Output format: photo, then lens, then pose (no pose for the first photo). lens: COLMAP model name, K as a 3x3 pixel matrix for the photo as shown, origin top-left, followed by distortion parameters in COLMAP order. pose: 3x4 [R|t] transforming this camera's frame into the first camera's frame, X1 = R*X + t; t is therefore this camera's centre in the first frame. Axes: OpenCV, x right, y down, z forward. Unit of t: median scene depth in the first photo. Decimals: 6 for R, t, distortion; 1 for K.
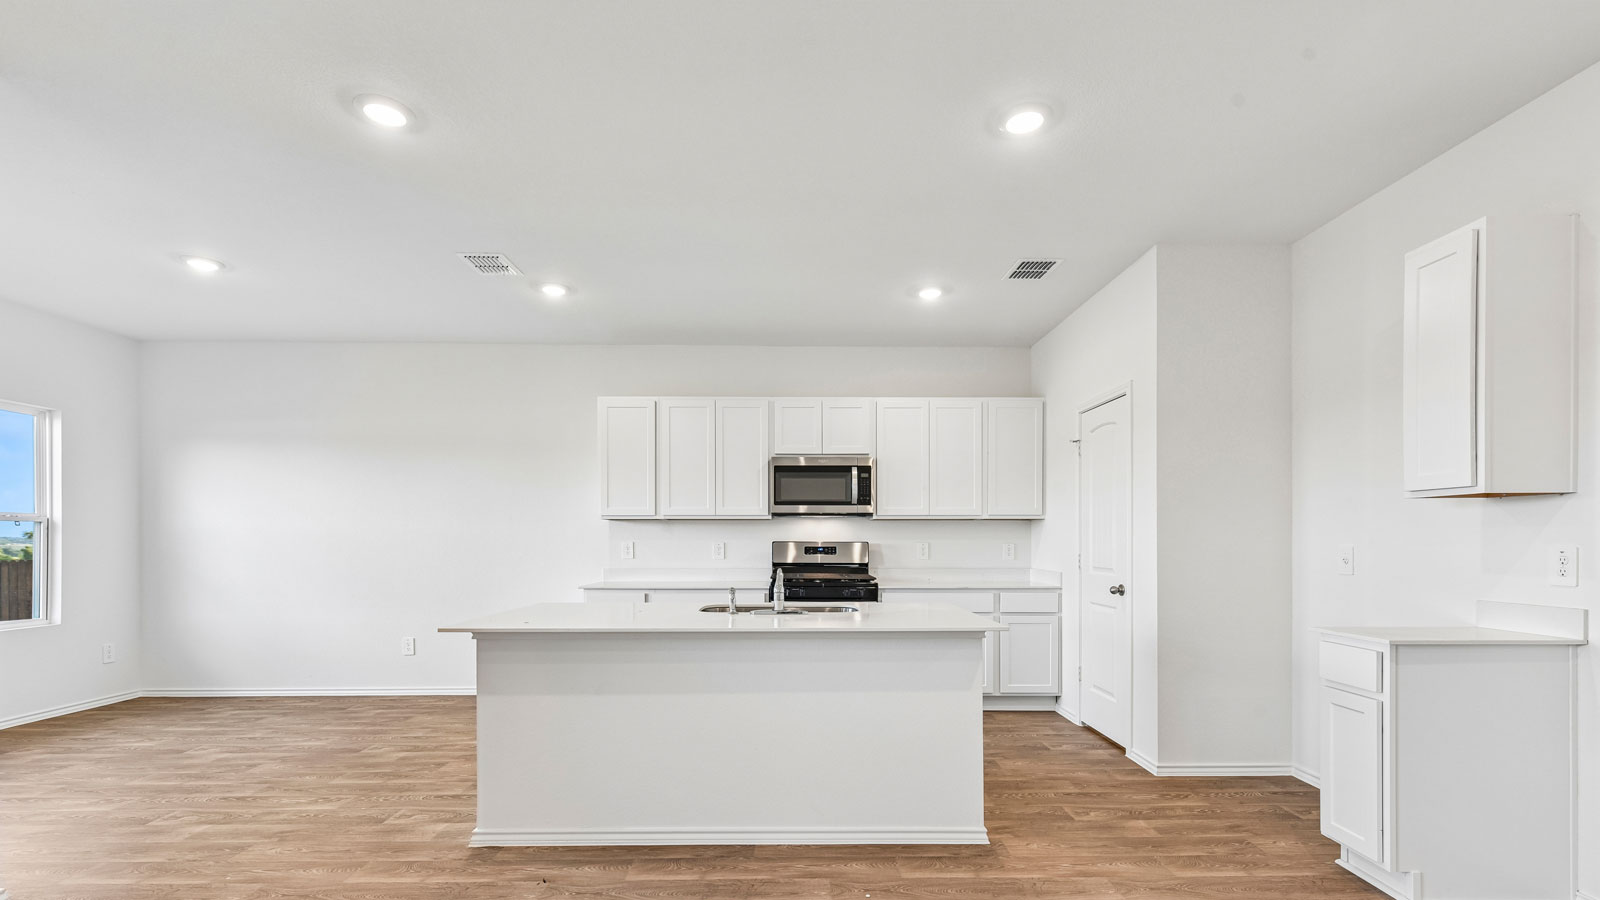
lens RADIAL K [[695.8, 0, 798.0], [0, 695.8, 544.9], [0, 0, 1]] dist [0.001763, 0.000219]
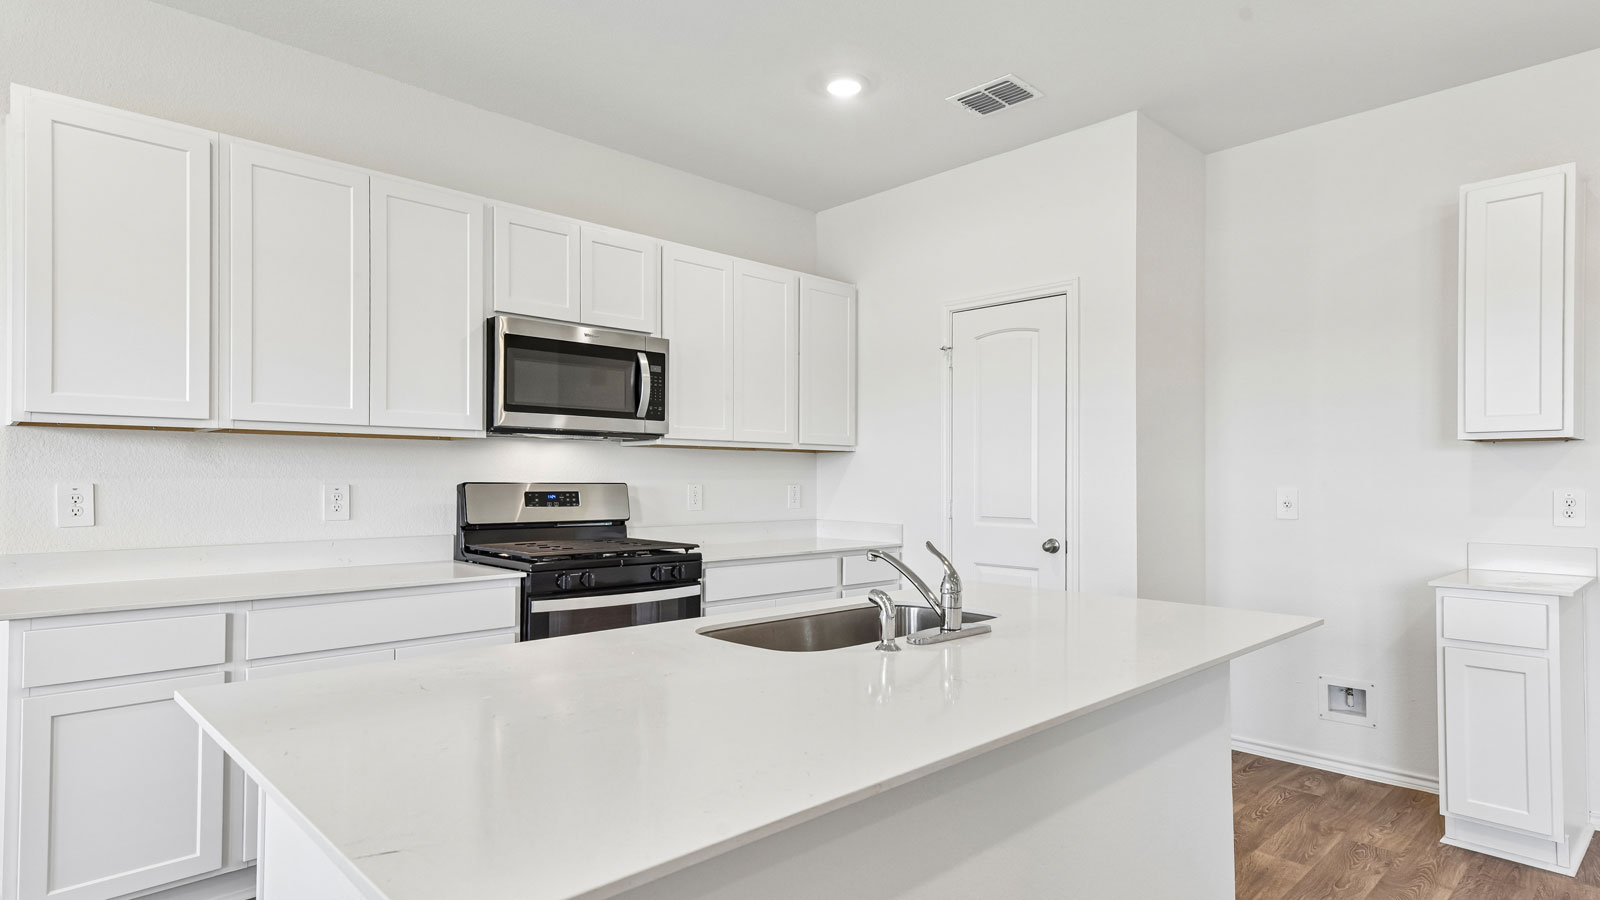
lens RADIAL K [[866.4, 0, 816.2], [0, 866.4, 476.2], [0, 0, 1]] dist [0.026484, -0.001121]
pose [[0.719485, 0.004524, 0.694493, -0.310154], [0.001569, 0.999966, -0.008140, -0.004223], [-0.694506, 0.006947, 0.719453, 0.382444]]
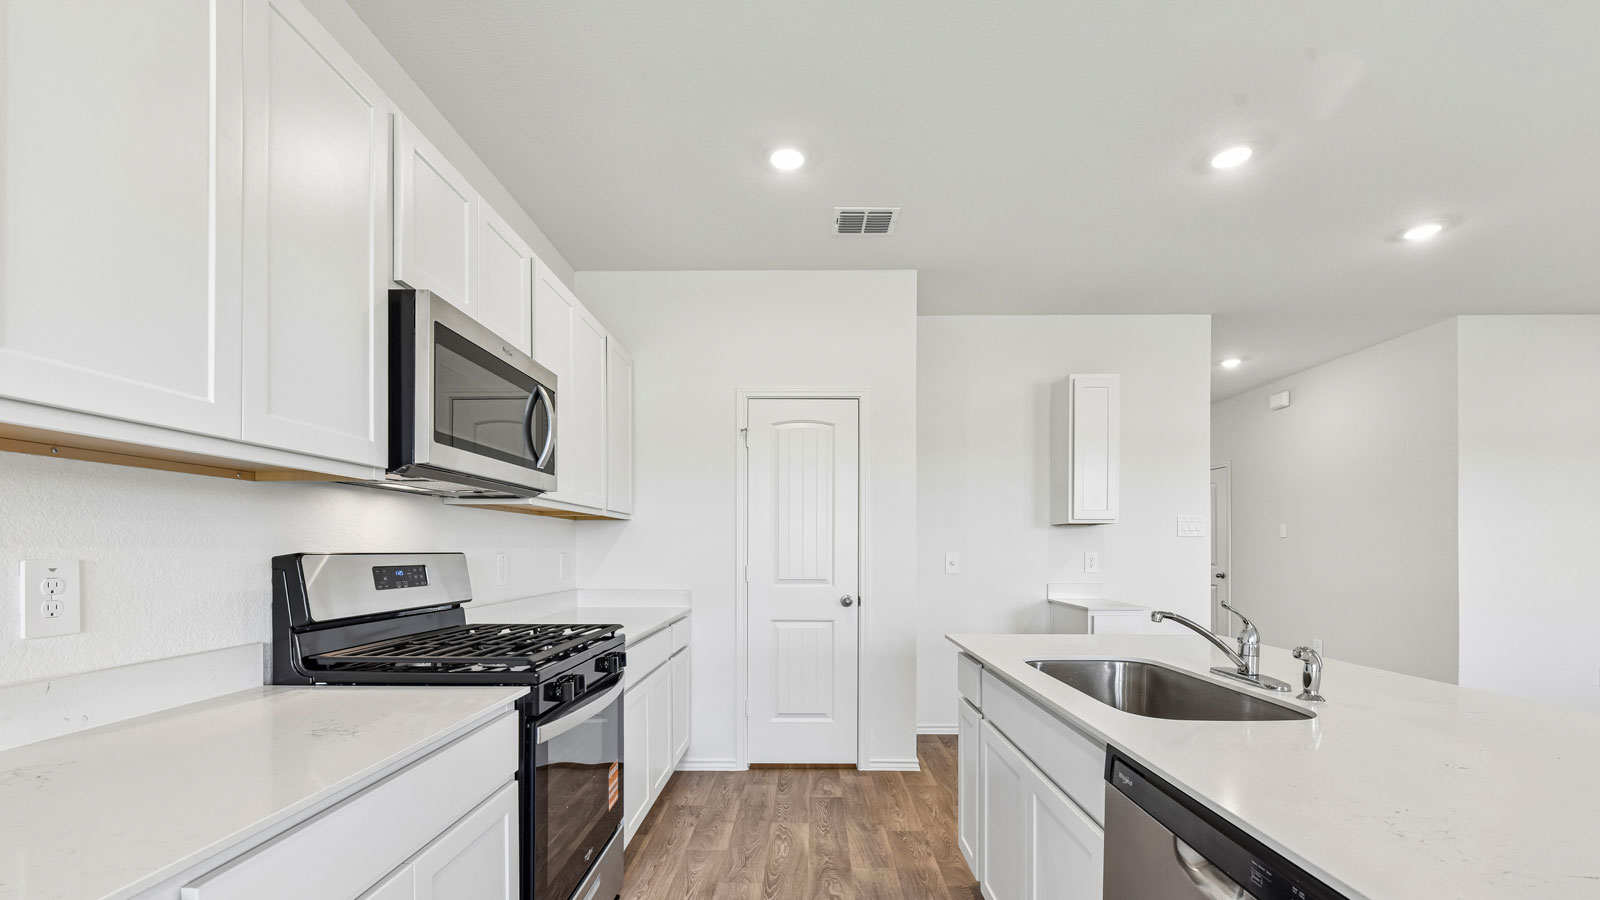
lens RADIAL K [[652.4, 0, 812.4], [0, 652.4, 552.7], [0, 0, 1]] dist [0.000268, -0.000275]
pose [[0.006135, -0.006599, 0.999959, -0.339026], [0.005521, 0.999963, 0.006566, -0.006365], [-0.999966, 0.005481, 0.006171, 0.817207]]
